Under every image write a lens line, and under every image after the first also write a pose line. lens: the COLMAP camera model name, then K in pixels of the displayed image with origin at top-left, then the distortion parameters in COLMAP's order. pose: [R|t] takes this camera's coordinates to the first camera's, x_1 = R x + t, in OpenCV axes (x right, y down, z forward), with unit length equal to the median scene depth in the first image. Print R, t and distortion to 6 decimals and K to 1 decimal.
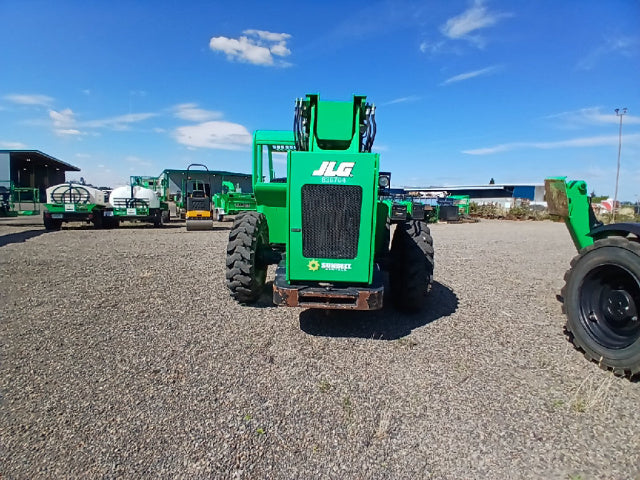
lens RADIAL K [[323.8, 0, 321.7], [0, 323.8, 239.6], [0, 0, 1]] dist [-0.017795, -0.032725]
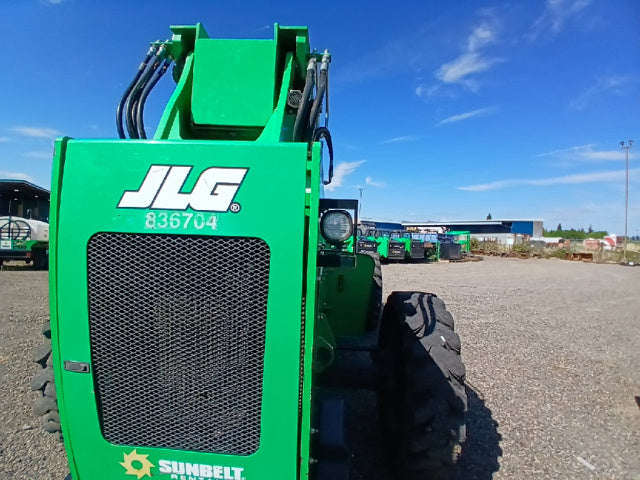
lens RADIAL K [[318.8, 0, 320.5], [0, 318.8, 242.5], [0, 0, 1]] dist [0.005380, -0.043803]
pose [[0.999959, 0.008487, -0.003027, 0.102355], [-0.008736, 0.995443, -0.094955, -0.076348], [0.002207, 0.094978, 0.995477, 0.389701]]
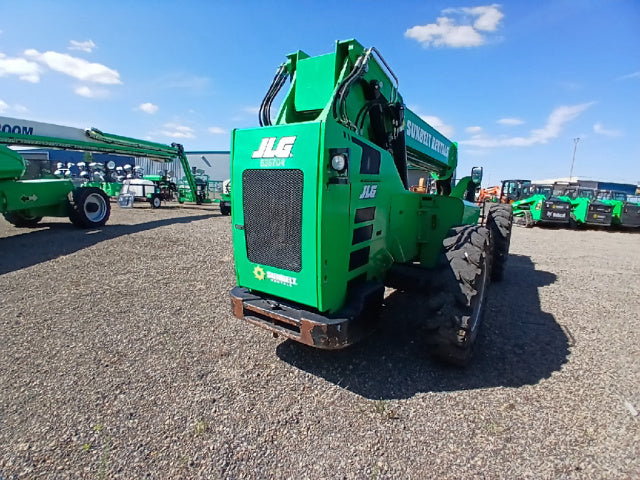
lens RADIAL K [[318.8, 0, 320.5], [0, 318.8, 242.5], [0, 0, 1]] dist [0.005380, -0.043803]
pose [[0.844810, 0.092388, -0.527030, 0.303897], [-0.078252, 0.995723, 0.049115, -0.026939], [0.529314, -0.000251, 0.848426, 0.251648]]
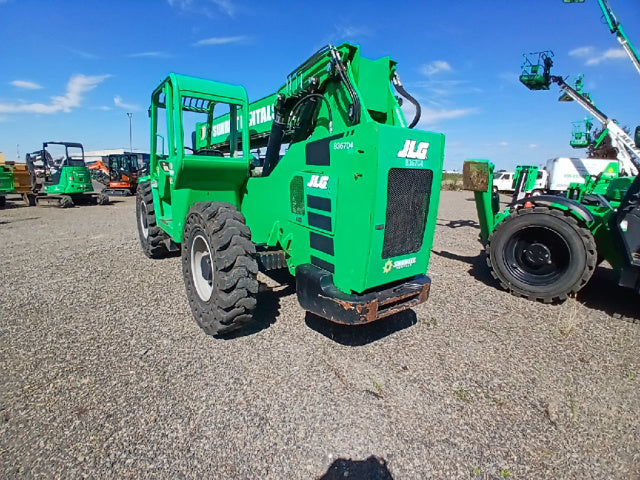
lens RADIAL K [[318.8, 0, 320.5], [0, 318.8, 242.5], [0, 0, 1]] dist [0.005380, -0.043803]
pose [[0.776463, -0.142138, 0.613923, -0.393617], [0.075502, 0.988196, 0.133298, -0.062646], [-0.625623, -0.057148, 0.778029, 0.284642]]
